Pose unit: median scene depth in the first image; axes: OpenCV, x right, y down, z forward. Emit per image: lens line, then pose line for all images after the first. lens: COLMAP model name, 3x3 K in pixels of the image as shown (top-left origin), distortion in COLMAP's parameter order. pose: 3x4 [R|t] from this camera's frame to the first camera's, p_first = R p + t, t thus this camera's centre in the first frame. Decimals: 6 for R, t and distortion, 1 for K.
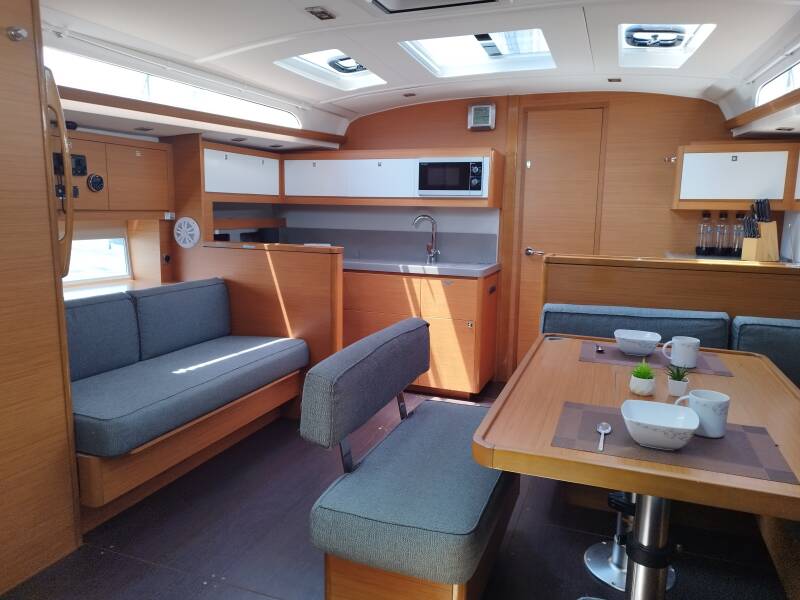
lens RADIAL K [[582.7, 0, 401.7], [0, 582.7, 301.9], [0, 0, 1]] dist [-0.000645, 0.012214]
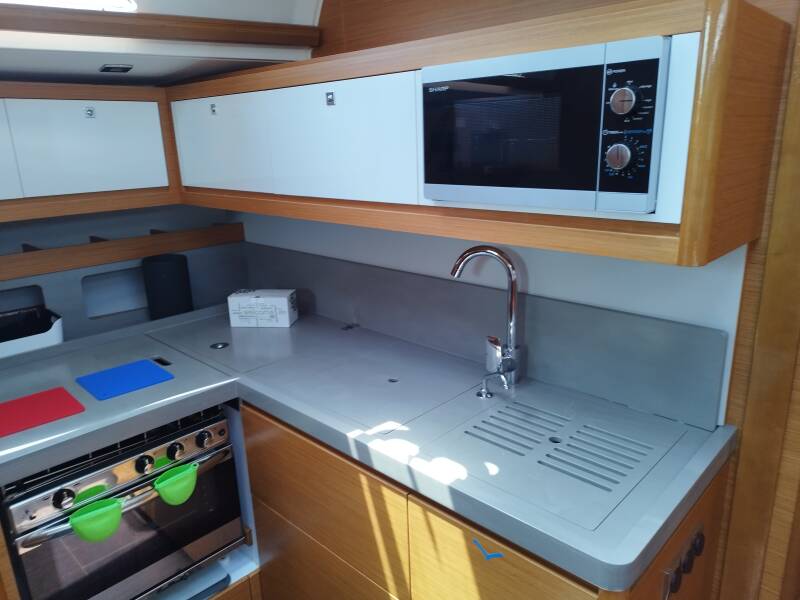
lens RADIAL K [[582.7, 0, 399.3], [0, 582.7, 295.4], [0, 0, 1]] dist [-0.000645, 0.012214]
pose [[0.917173, 0.063674, -0.393370, 0.131059], [-0.020731, 0.993439, 0.112470, -0.165326], [0.397950, -0.094999, 0.912475, 0.711631]]
